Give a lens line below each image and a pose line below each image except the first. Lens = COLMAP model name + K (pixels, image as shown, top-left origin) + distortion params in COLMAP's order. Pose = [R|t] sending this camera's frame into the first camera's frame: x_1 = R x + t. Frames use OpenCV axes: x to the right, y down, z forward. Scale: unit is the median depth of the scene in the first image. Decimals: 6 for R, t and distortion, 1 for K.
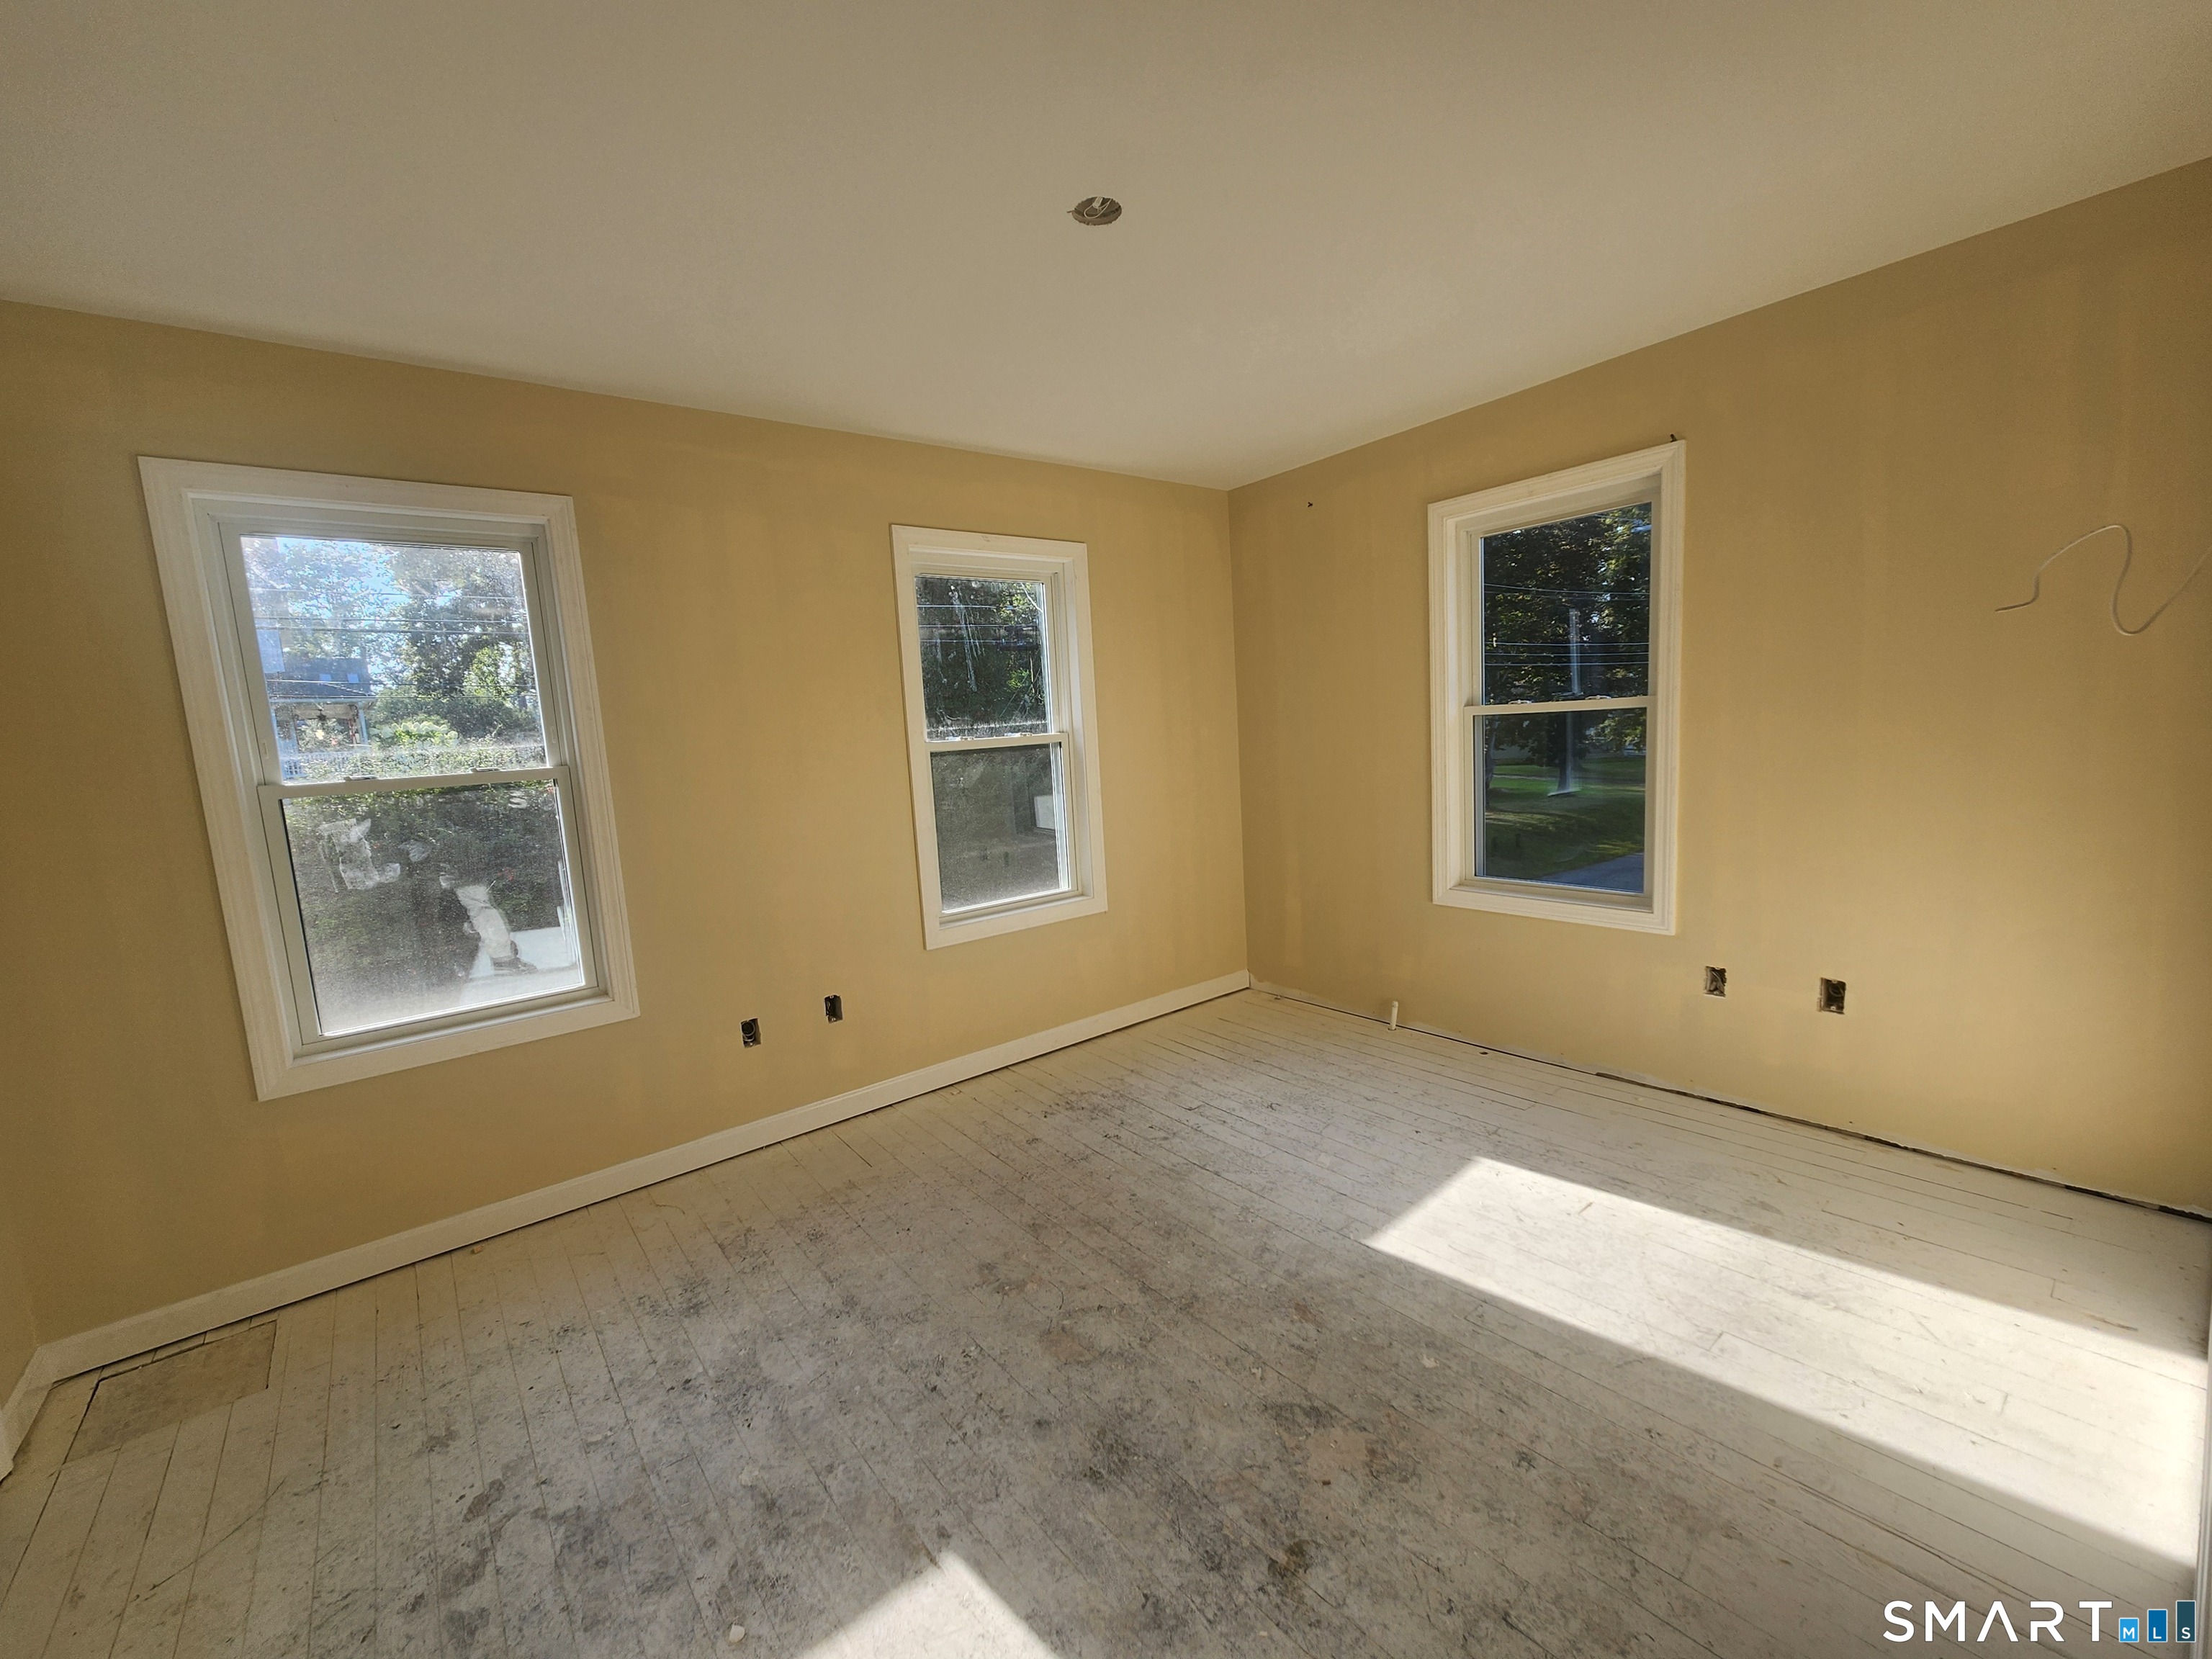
lens RADIAL K [[904.7, 0, 1103.1], [0, 904.7, 834.6], [0, 0, 1]] dist [0.003145, 0.000096]
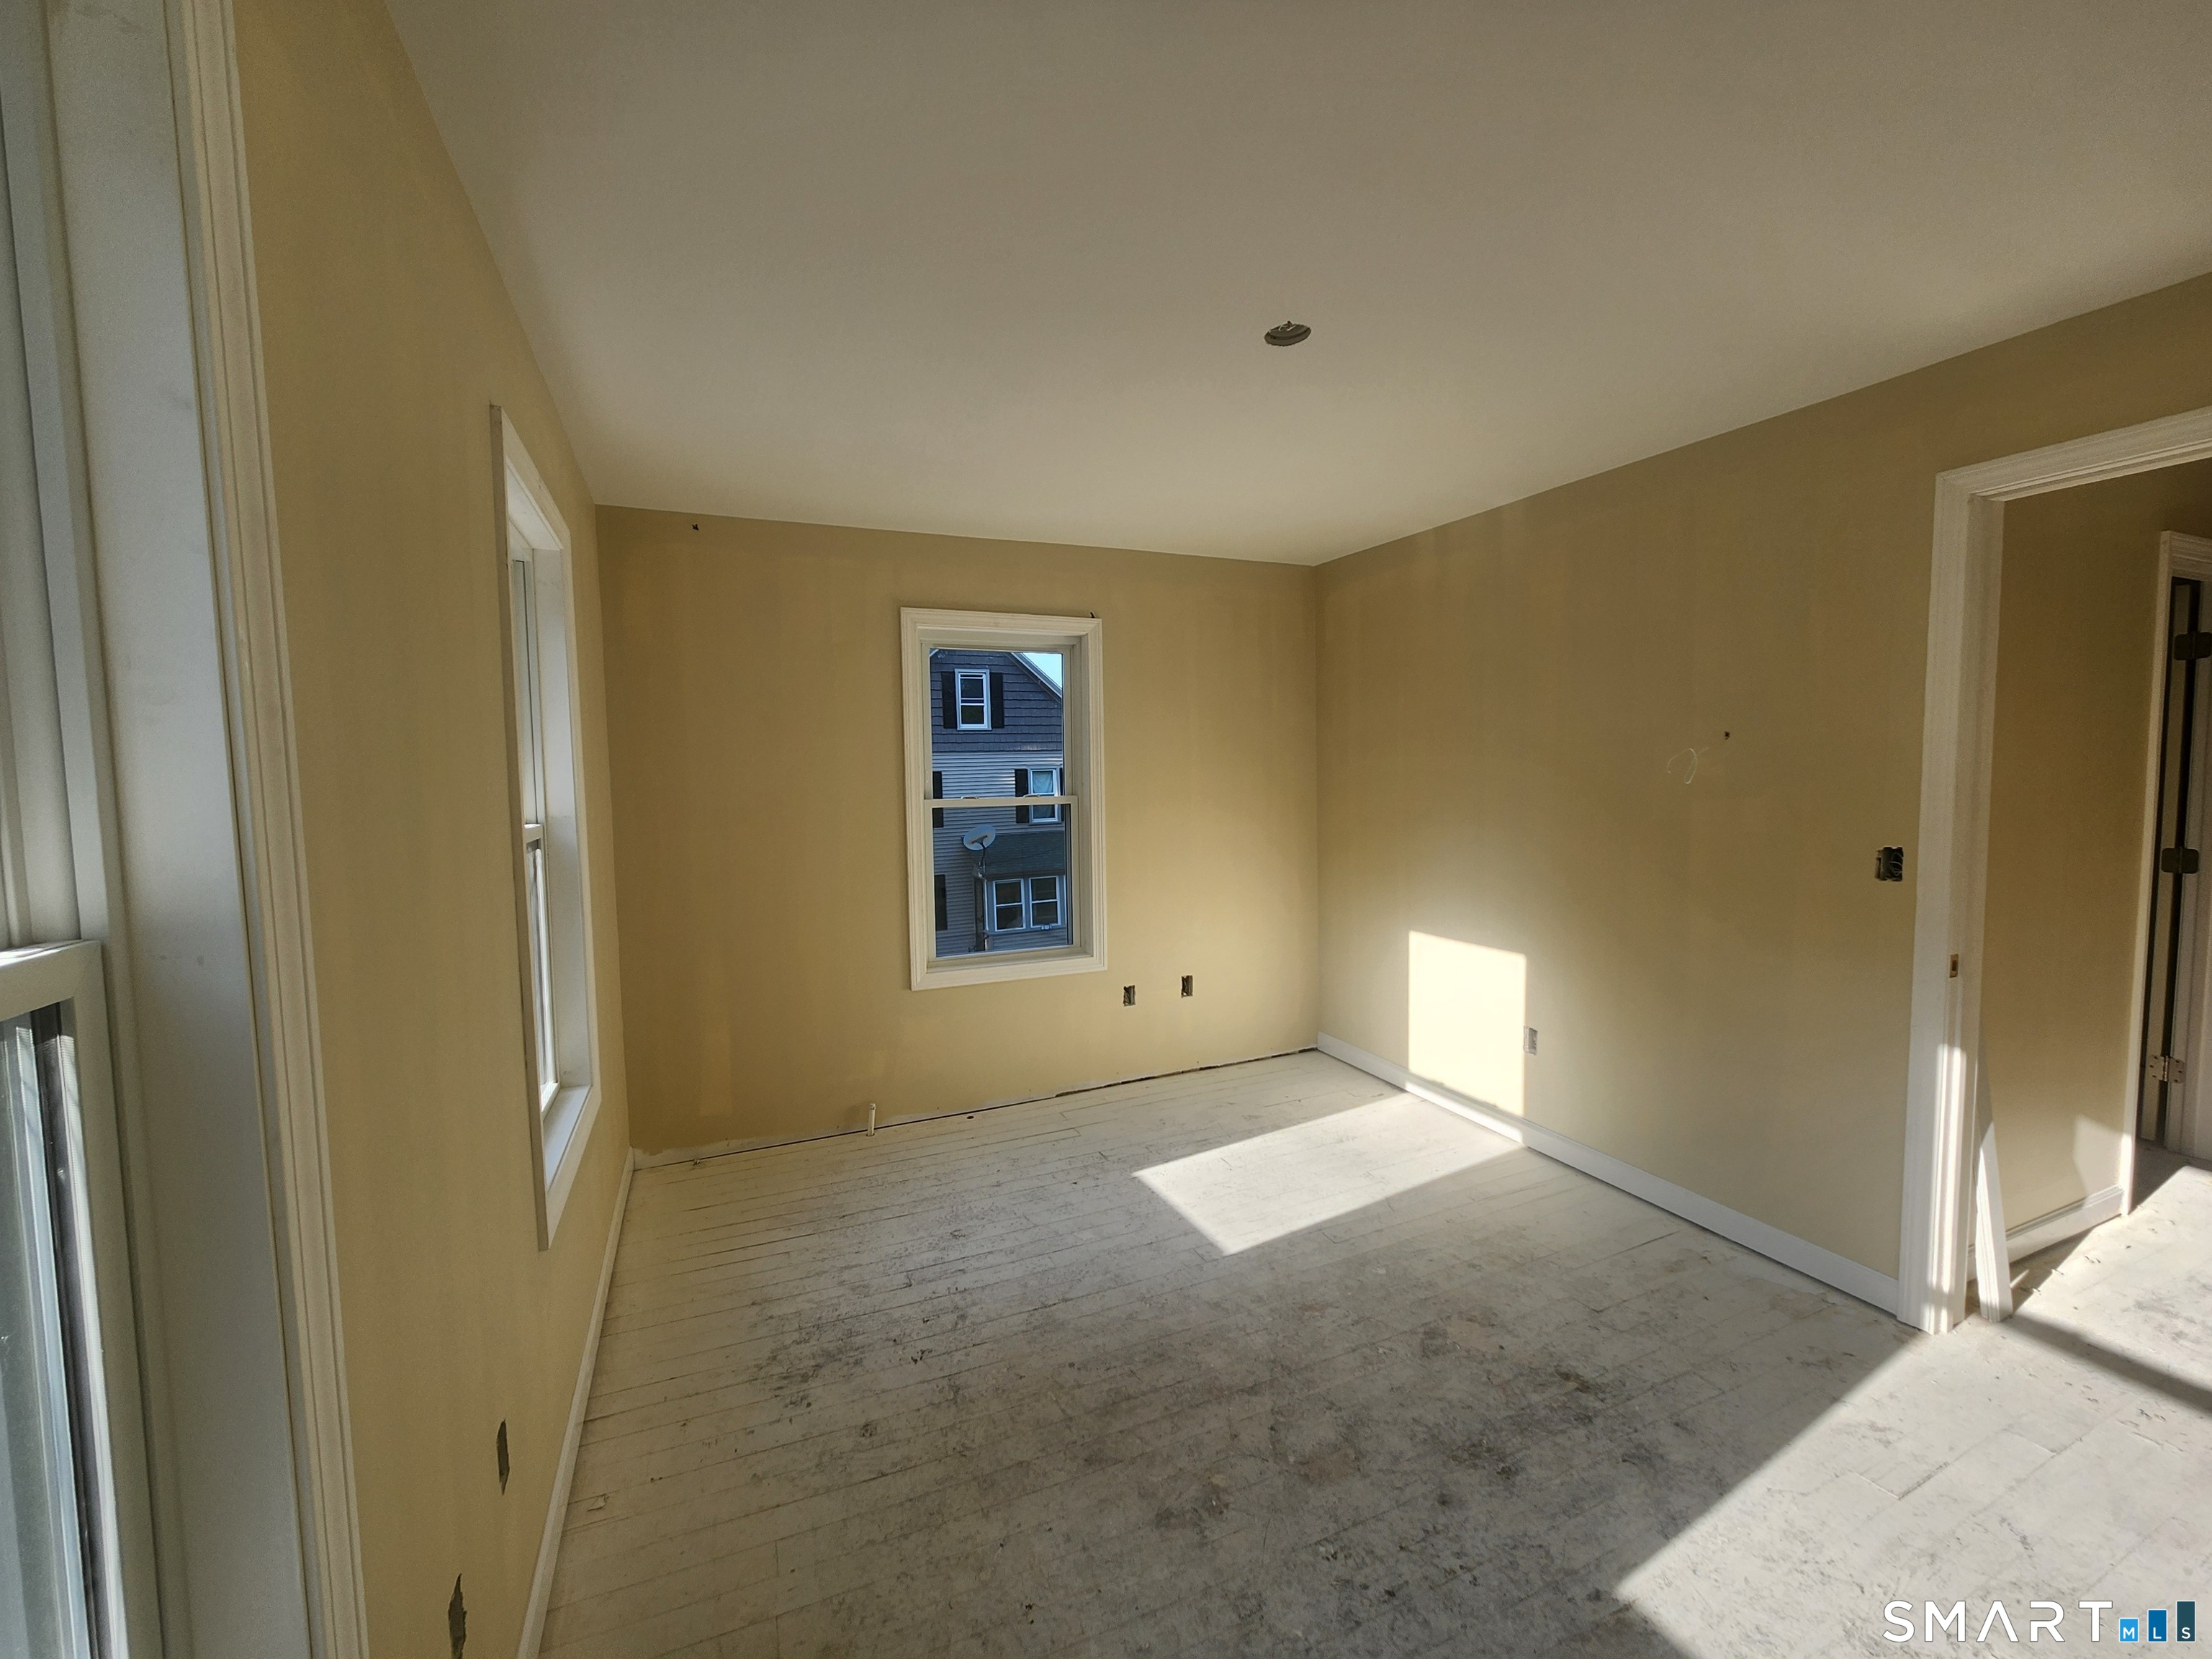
lens RADIAL K [[904.7, 0, 1107.7], [0, 904.7, 836.9], [0, 0, 1]] dist [0.003145, 0.000096]
pose [[0.249849, -0.012375, 0.968206, -0.829642], [0.116062, 0.993092, -0.017257, -0.077396], [-0.961304, 0.116683, 0.249559, 0.755302]]
